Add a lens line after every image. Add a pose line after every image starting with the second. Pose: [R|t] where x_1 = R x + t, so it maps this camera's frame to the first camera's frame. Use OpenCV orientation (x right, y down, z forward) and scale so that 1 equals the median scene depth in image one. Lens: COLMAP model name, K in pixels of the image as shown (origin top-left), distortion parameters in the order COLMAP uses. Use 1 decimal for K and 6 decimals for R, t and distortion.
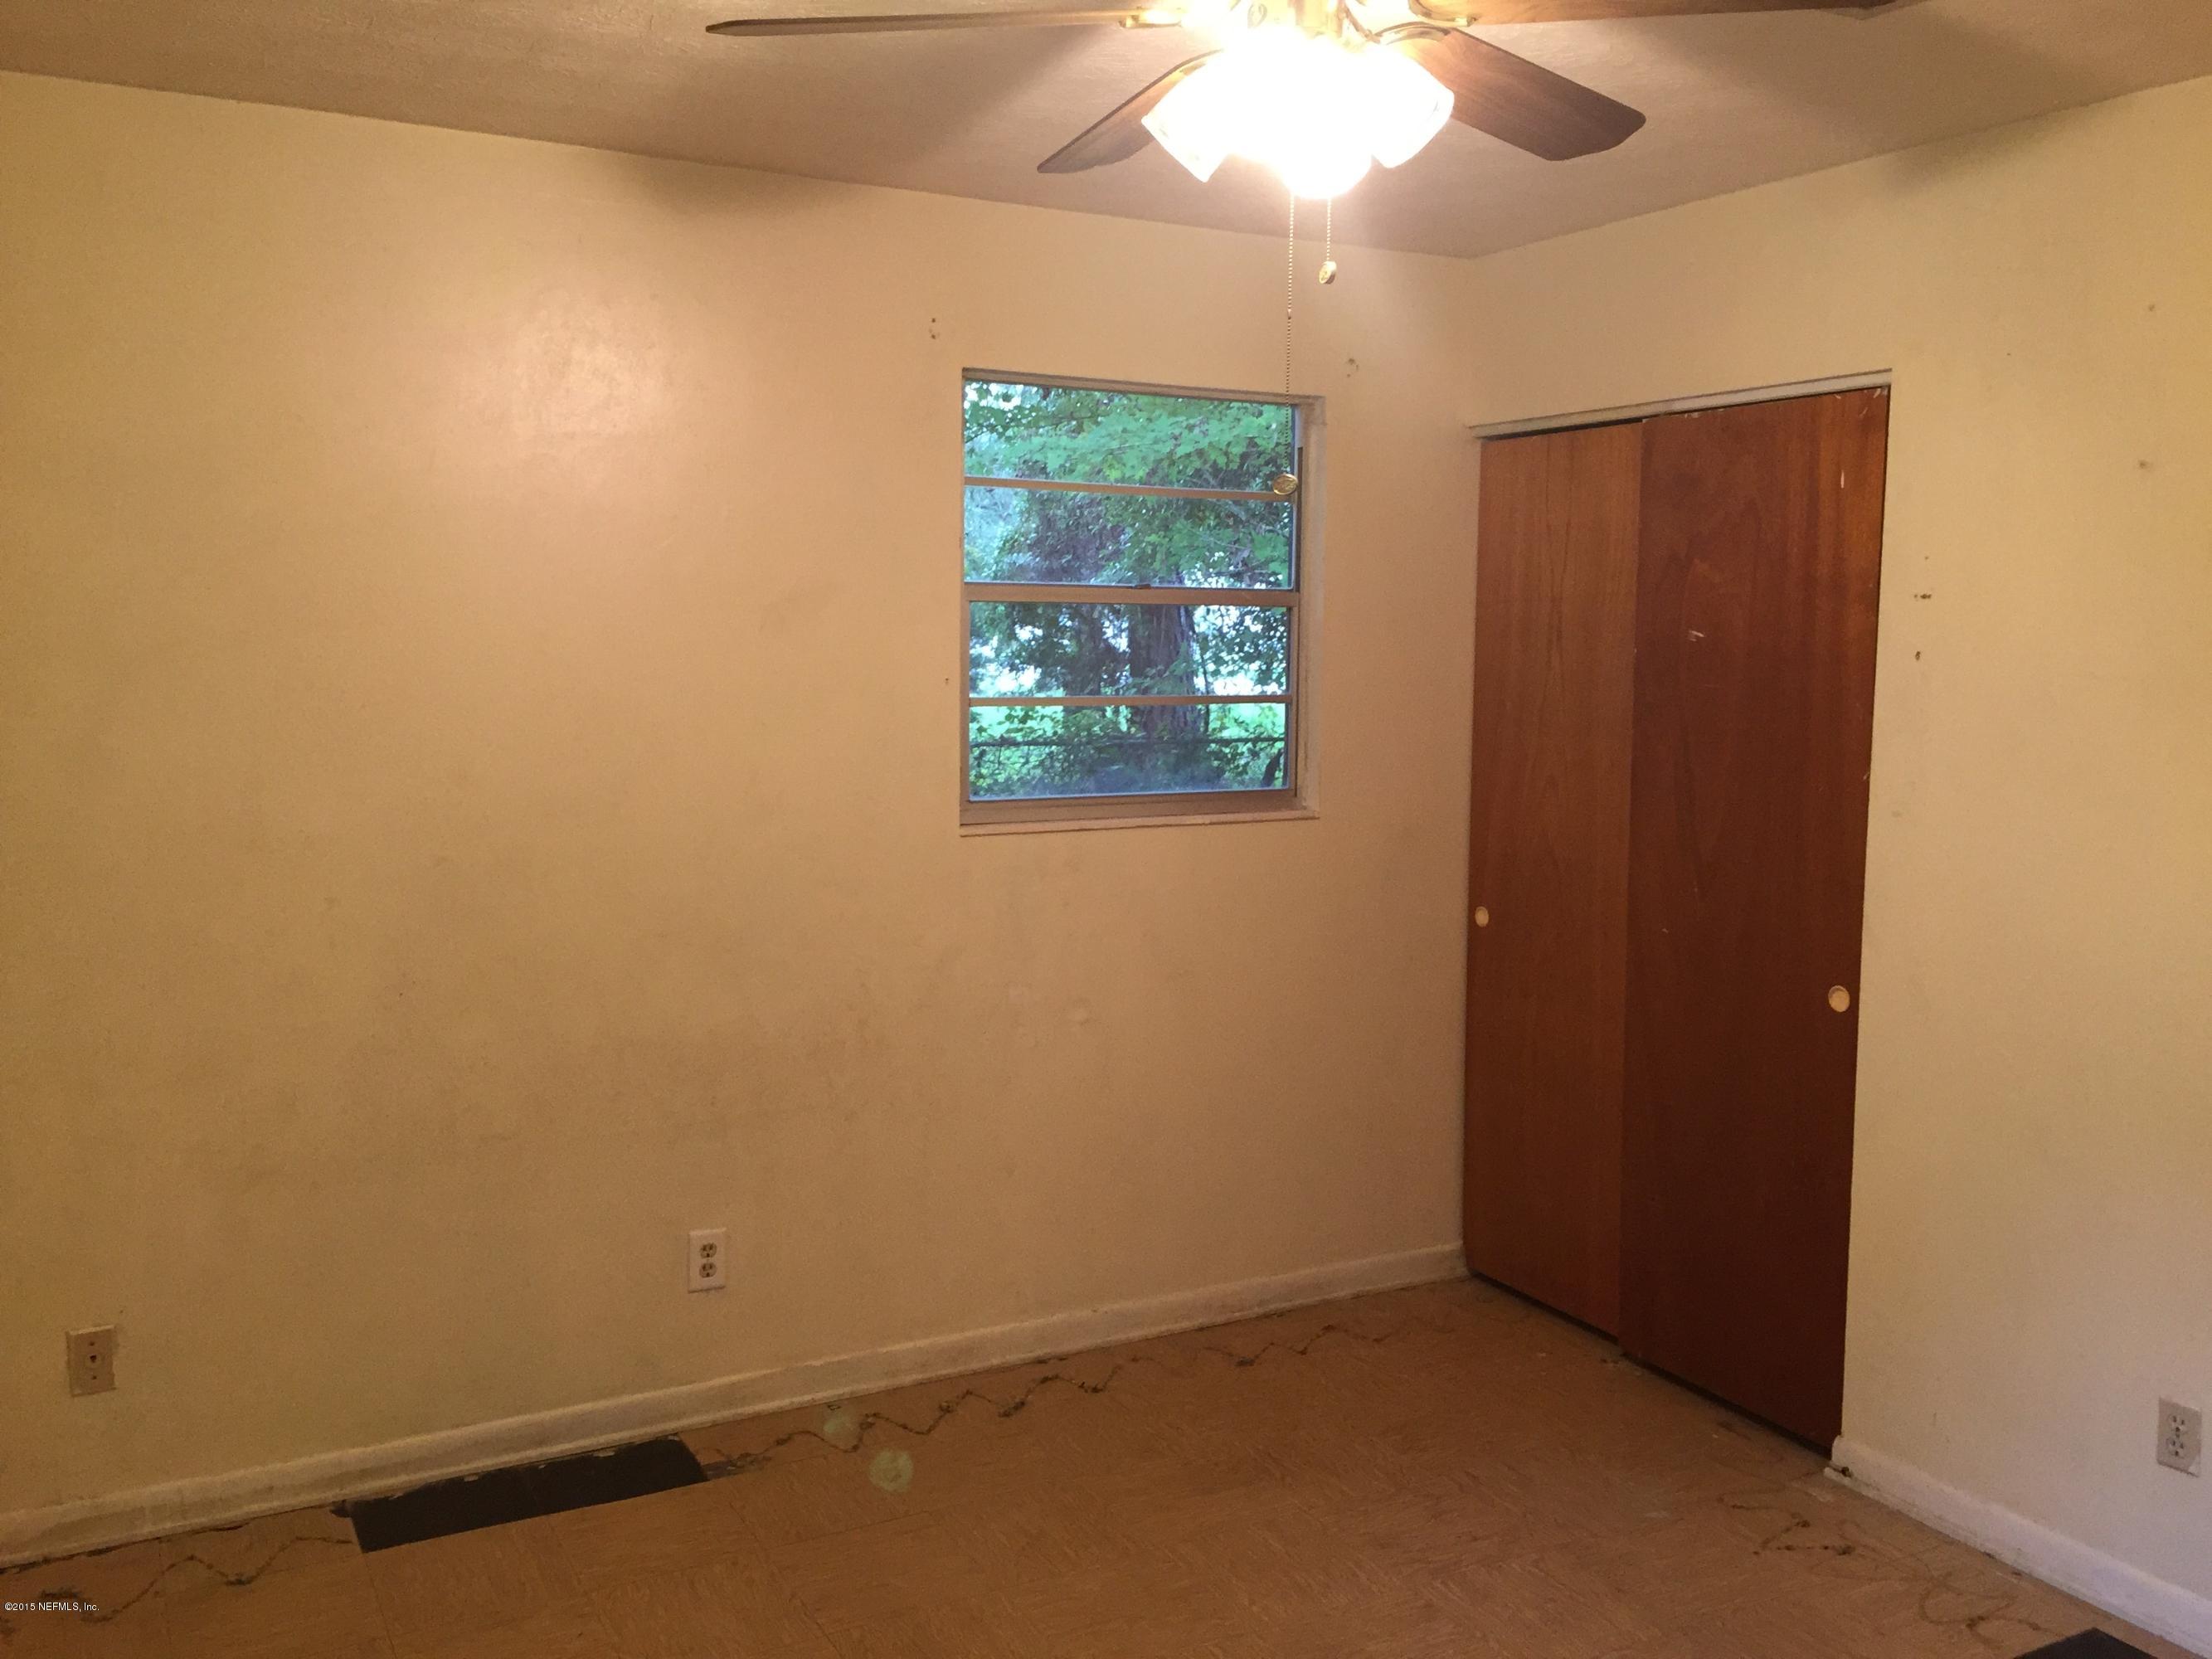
lens RADIAL K [[1877.1, 0, 1088.2], [0, 1877.1, 819.5], [0, 0, 1]] dist [0.041596, -0.077160]
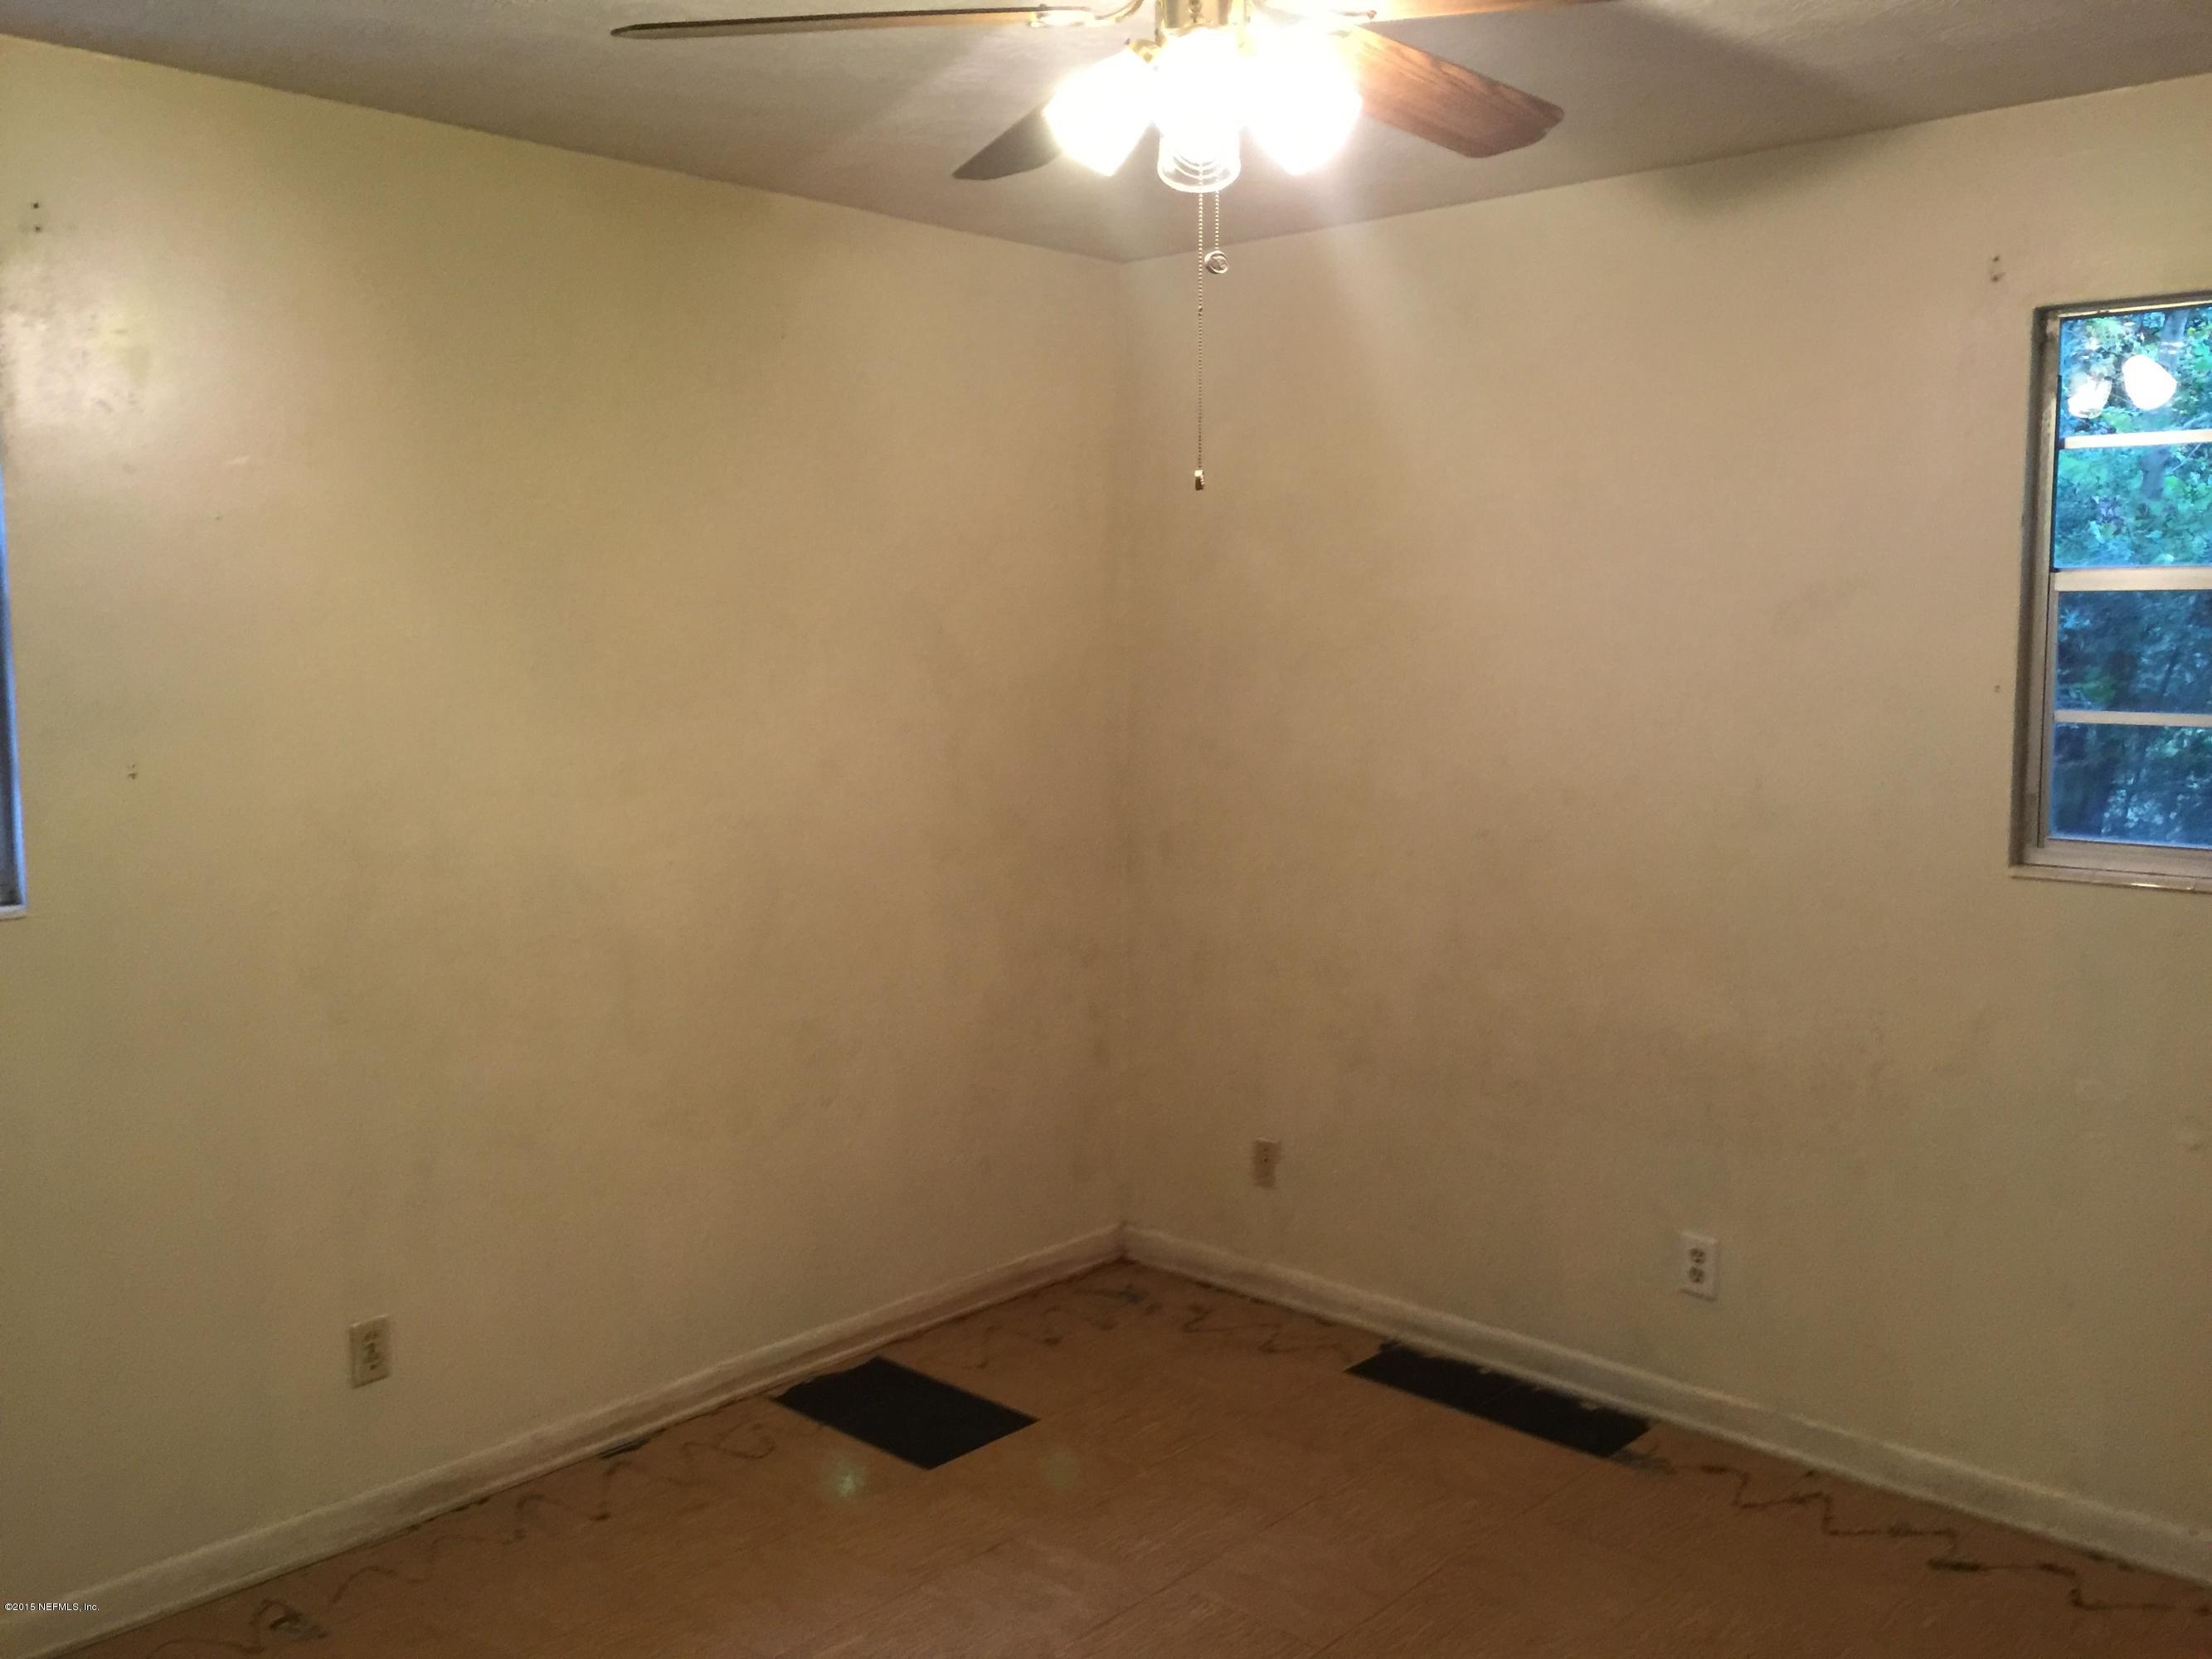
lens RADIAL K [[1877.1, 0, 1085.6], [0, 1877.1, 829.7], [0, 0, 1]] dist [0.041596, -0.077160]
pose [[0.303492, 0.092645, -0.948319, 0.624983], [-0.085469, 0.993897, 0.069745, -0.036650], [0.948993, 0.059885, 0.309558, 0.372922]]
